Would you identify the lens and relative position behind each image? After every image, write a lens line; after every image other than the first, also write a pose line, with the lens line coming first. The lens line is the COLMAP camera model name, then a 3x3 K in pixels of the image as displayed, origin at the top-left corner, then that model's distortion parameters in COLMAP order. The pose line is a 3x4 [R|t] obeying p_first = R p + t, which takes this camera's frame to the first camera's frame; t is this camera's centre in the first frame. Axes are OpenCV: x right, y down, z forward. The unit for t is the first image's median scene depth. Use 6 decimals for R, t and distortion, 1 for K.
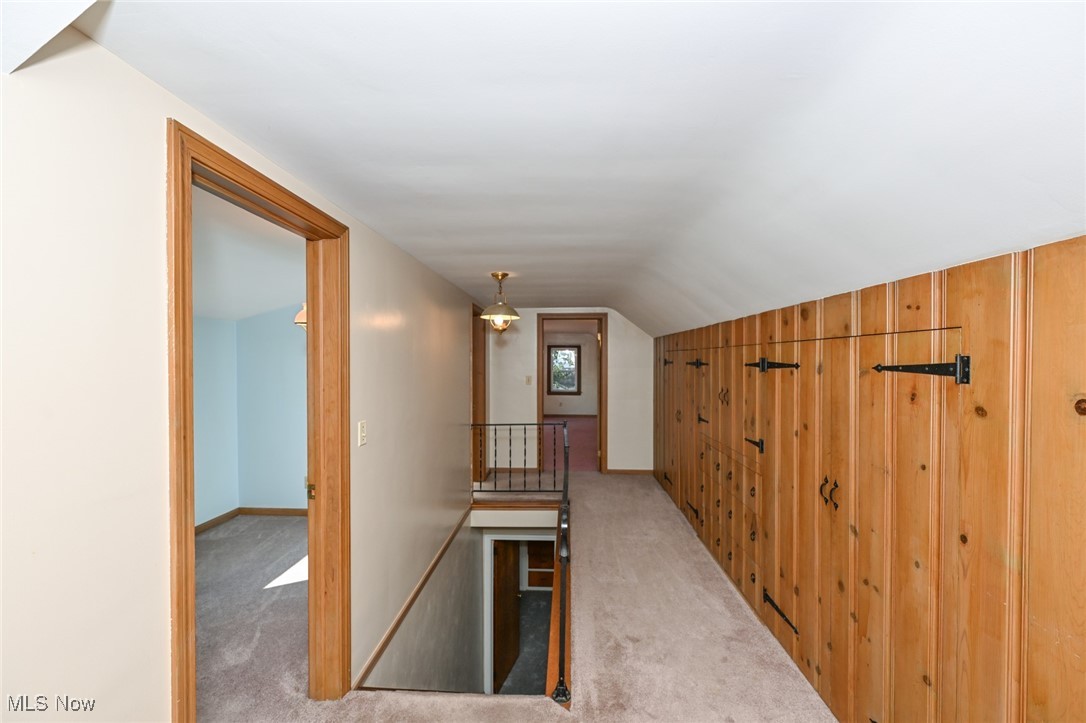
lens RADIAL K [[435.4, 0, 542.6], [0, 435.4, 364.5], [0, 0, 1]] dist [0.002430, -0.000485]
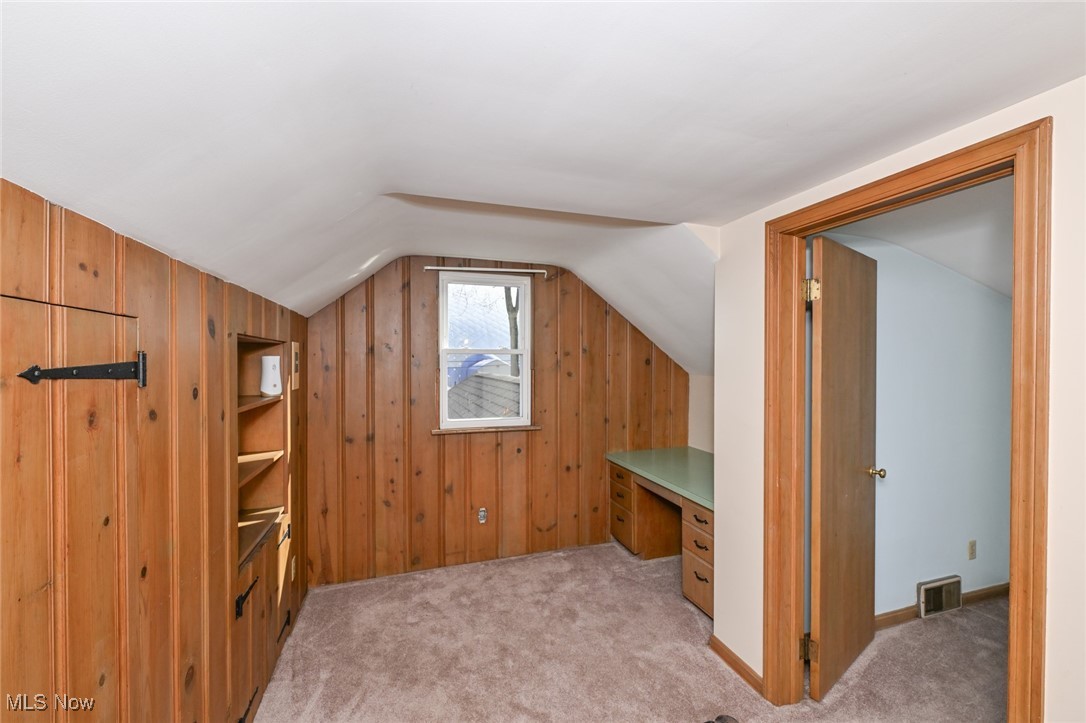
lens RADIAL K [[435.4, 0, 543.1], [0, 435.4, 362.1], [0, 0, 1]] dist [0.002430, -0.000485]
pose [[-0.932907, 0.000643, -0.360117, 0.476328], [-0.003626, 0.999931, 0.011178, -0.012885], [0.360099, 0.011734, -0.932840, 1.762818]]
